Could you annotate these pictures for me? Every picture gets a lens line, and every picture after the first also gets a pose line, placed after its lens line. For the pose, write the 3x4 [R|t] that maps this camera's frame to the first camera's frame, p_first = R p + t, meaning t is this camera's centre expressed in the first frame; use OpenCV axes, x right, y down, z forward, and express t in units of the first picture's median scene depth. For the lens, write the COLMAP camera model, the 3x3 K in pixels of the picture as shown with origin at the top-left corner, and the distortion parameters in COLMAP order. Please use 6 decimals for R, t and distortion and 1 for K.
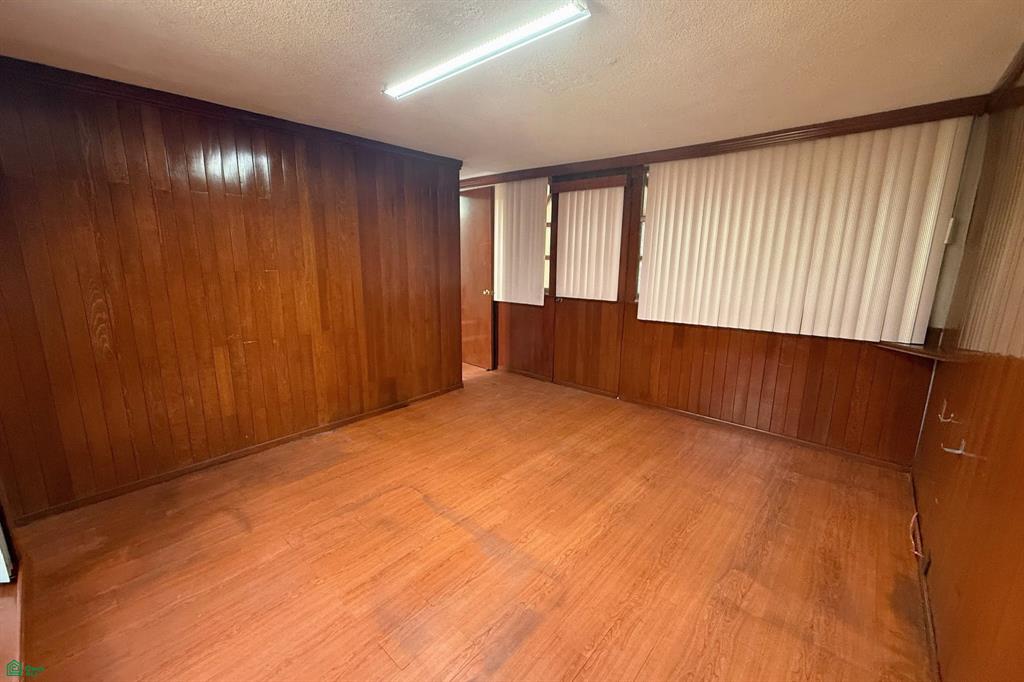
lens RADIAL K [[414.2, 0, 509.0], [0, 414.2, 347.0], [0, 0, 1]] dist [0.000080, 0.000190]
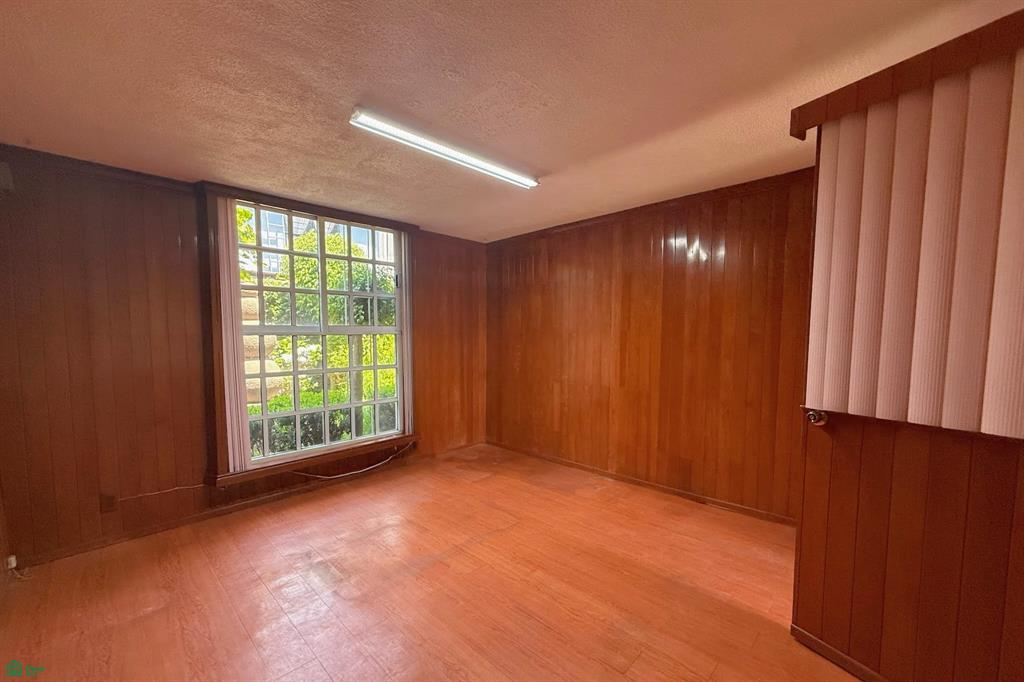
lens RADIAL K [[414.2, 0, 503.6], [0, 414.2, 350.8], [0, 0, 1]] dist [0.000080, 0.000190]
pose [[-0.058271, 0.036472, -0.997634, 0.701375], [-0.215400, 0.975334, 0.048238, -0.123673], [0.974786, 0.217701, -0.048978, 0.771858]]
